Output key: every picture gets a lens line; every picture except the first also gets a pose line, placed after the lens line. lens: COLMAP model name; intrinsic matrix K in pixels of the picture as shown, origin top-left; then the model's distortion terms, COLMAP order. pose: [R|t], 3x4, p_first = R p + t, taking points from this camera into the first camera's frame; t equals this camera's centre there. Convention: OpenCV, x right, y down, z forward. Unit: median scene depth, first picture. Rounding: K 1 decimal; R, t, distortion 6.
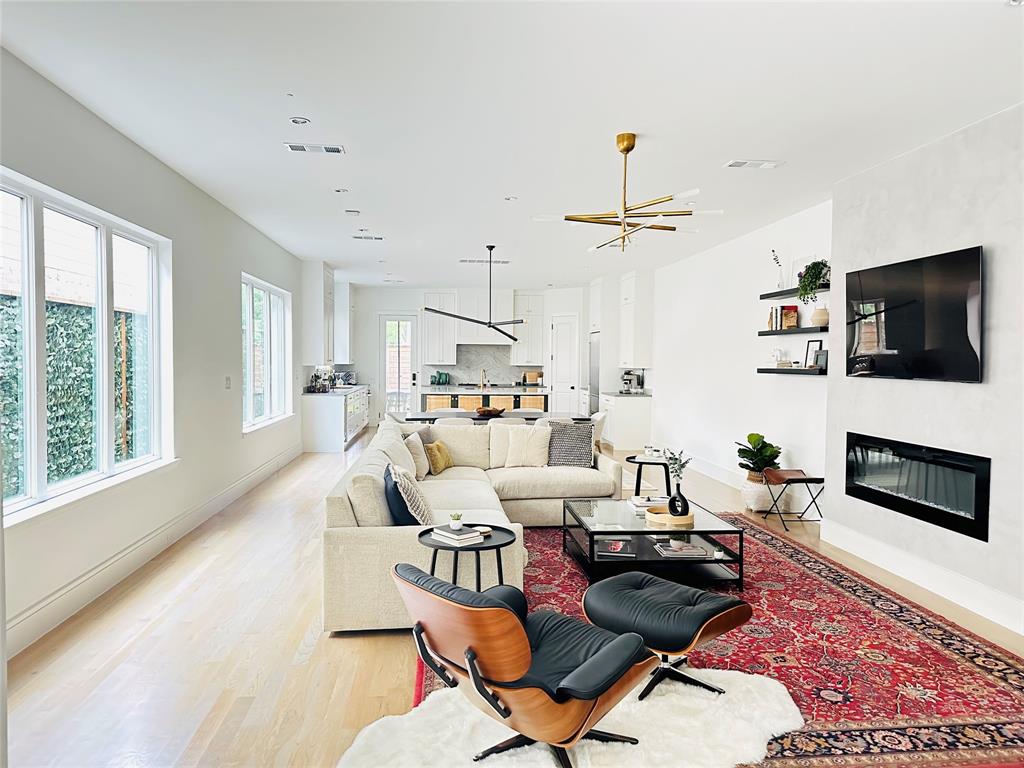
lens RADIAL K [[716.7, 0, 512.3], [0, 716.7, 386.2], [0, 0, 1]] dist [0.043453, -0.051633]
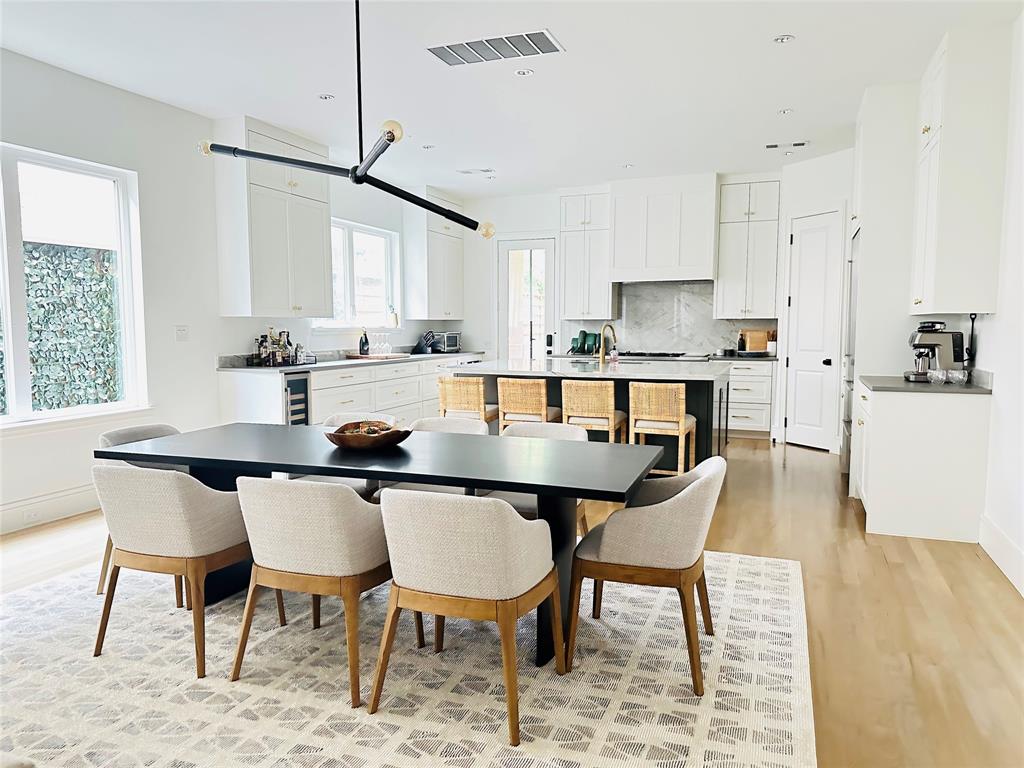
lens RADIAL K [[716.7, 0, 509.9], [0, 716.7, 388.1], [0, 0, 1]] dist [0.043453, -0.051633]
pose [[0.889409, 0.030813, -0.456073, 0.355675], [-0.008201, 0.998640, 0.051477, -0.011253], [0.457040, -0.042044, 0.888452, 1.421457]]
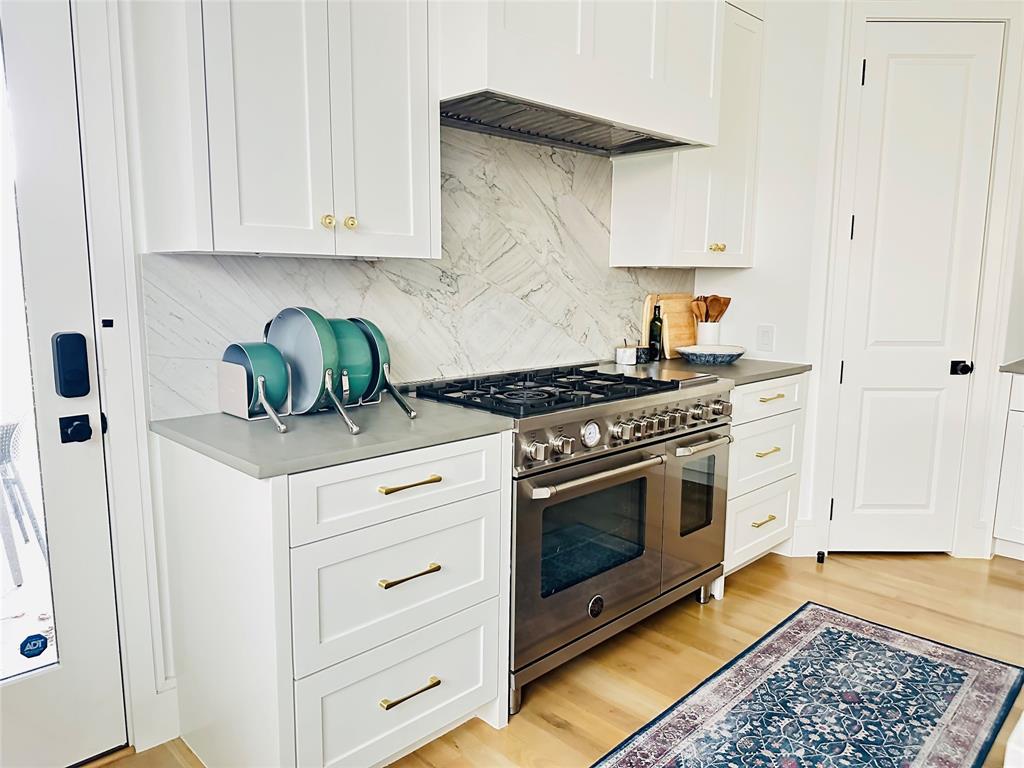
lens RADIAL K [[716.7, 0, 515.2], [0, 716.7, 386.3], [0, 0, 1]] dist [0.043453, -0.051633]
pose [[0.779274, -0.096812, 0.619160, -0.490001], [0.021081, 0.991486, 0.128496, -0.072067], [-0.626329, -0.087081, 0.774680, 2.779533]]
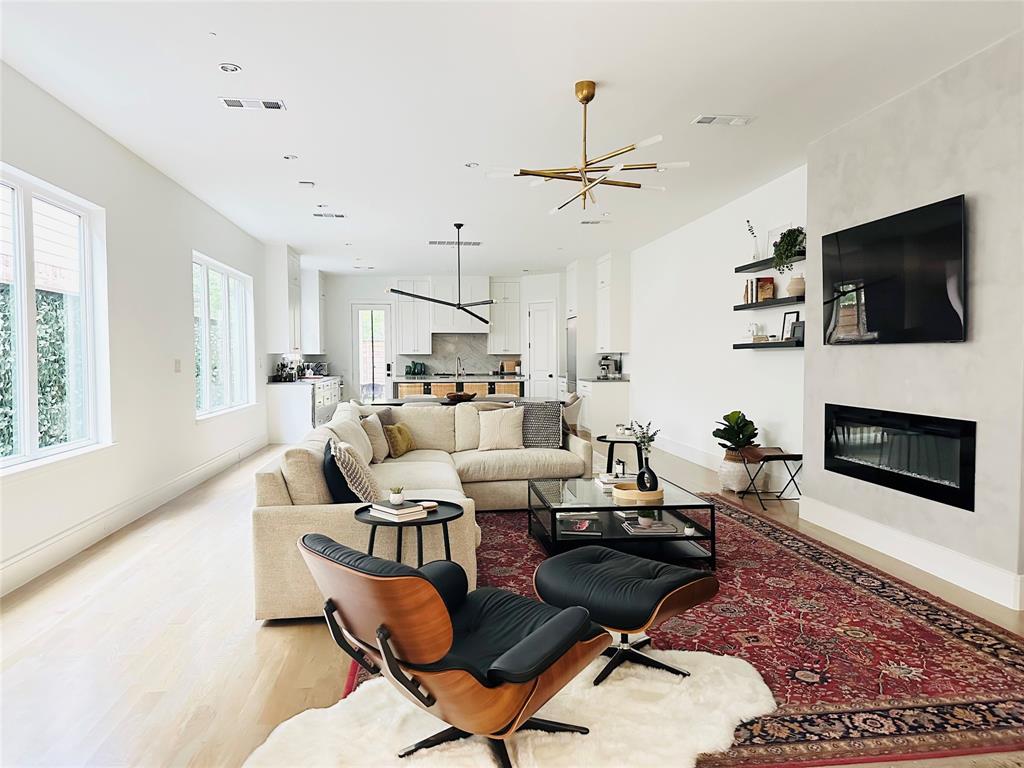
lens RADIAL K [[716.7, 0, 512.2], [0, 716.7, 385.7], [0, 0, 1]] dist [0.043453, -0.051633]
pose [[0.999710, -0.014491, 0.019214, 0.038468], [0.014431, 0.999891, 0.003235, 0.036014], [-0.019258, -0.002957, 0.999810, 0.065911]]
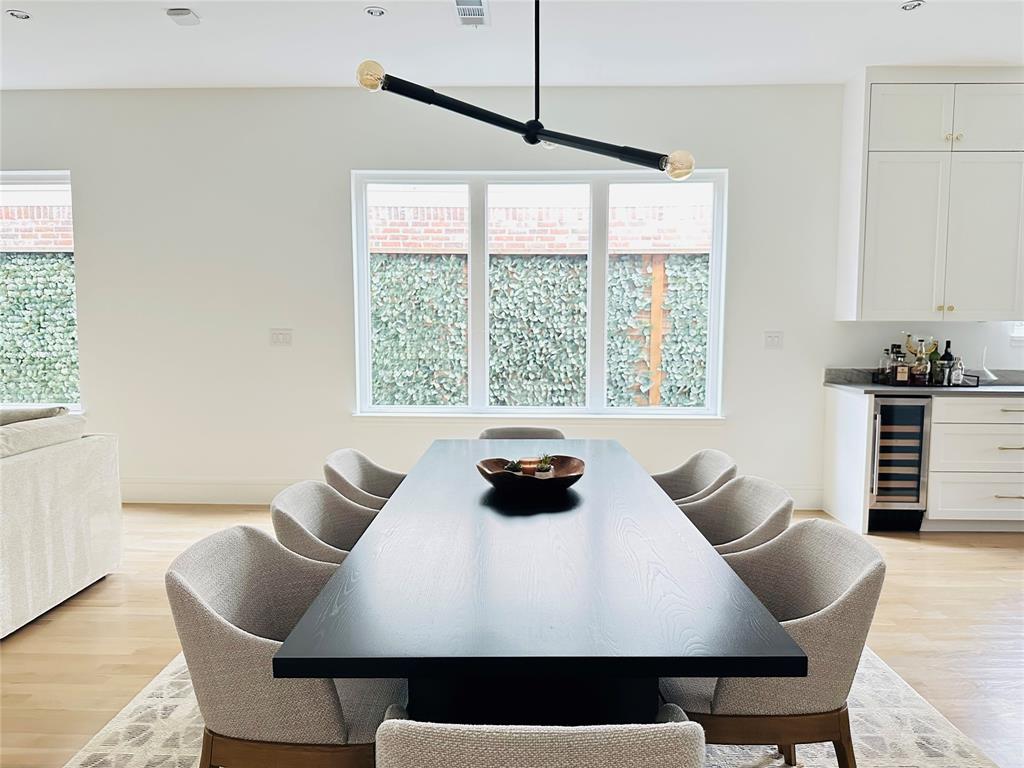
lens RADIAL K [[716.7, 0, 521.2], [0, 716.7, 387.6], [0, 0, 1]] dist [0.043453, -0.051633]
pose [[-0.127129, 0.071457, -0.989309, 0.429688], [-0.042288, 0.996104, 0.077382, -0.032167], [0.990984, 0.051673, -0.123612, 1.996326]]
